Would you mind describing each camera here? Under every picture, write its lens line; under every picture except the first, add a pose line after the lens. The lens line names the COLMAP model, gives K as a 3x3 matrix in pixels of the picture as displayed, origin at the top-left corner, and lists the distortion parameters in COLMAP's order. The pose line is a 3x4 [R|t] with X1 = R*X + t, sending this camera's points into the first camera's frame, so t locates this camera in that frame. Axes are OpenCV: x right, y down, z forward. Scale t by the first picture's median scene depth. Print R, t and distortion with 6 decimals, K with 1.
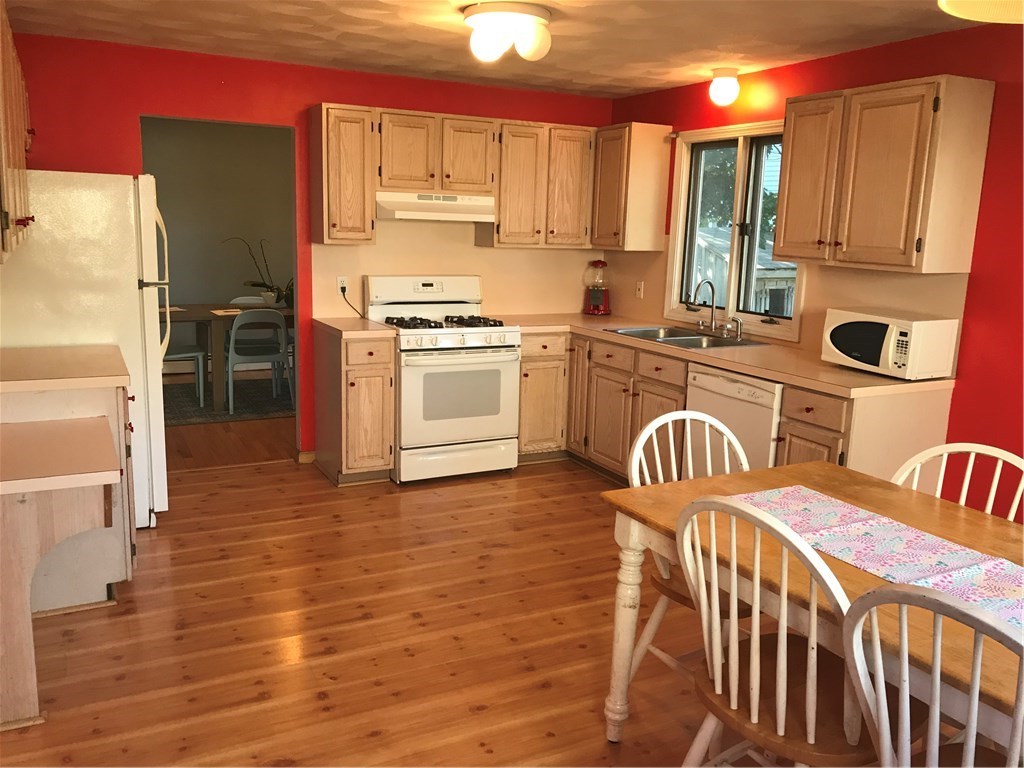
lens RADIAL K [[837.2, 0, 510.0], [0, 837.2, 385.8], [0, 0, 1]] dist [0.020481, -0.038918]
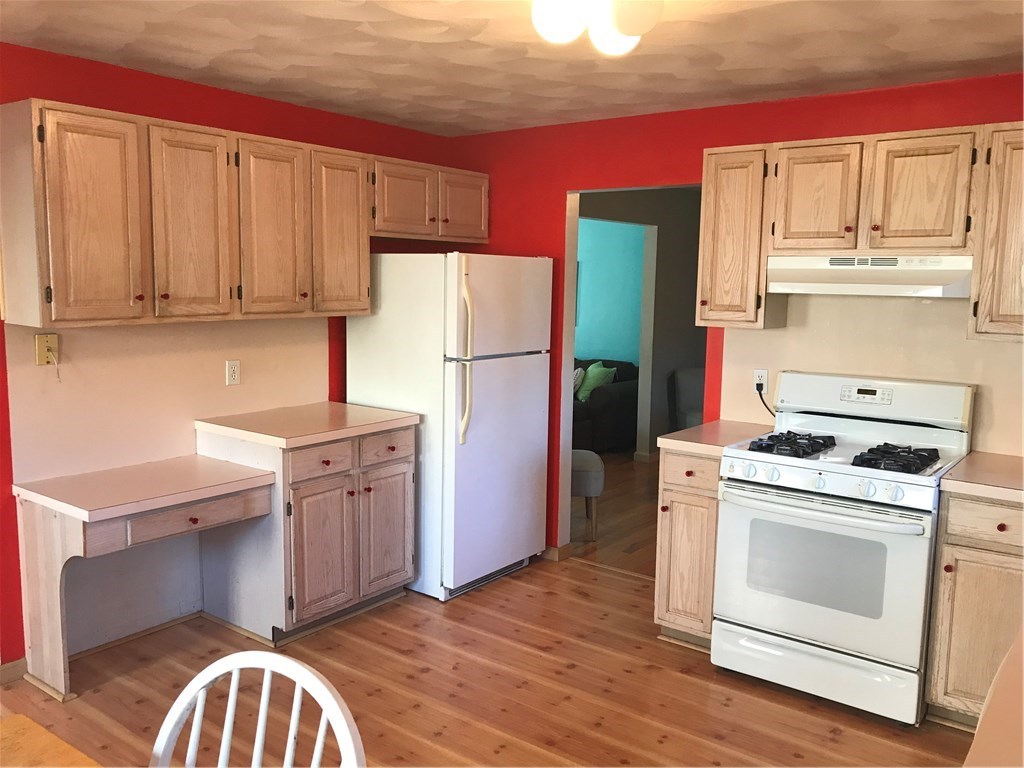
lens RADIAL K [[837.2, 0, 510.3], [0, 837.2, 376.0], [0, 0, 1]] dist [0.020481, -0.038918]
pose [[0.433173, 0.080484, -0.897710, 0.408117], [-0.176240, 0.984342, 0.003210, -0.094407], [0.883912, 0.156822, 0.440575, 0.505852]]
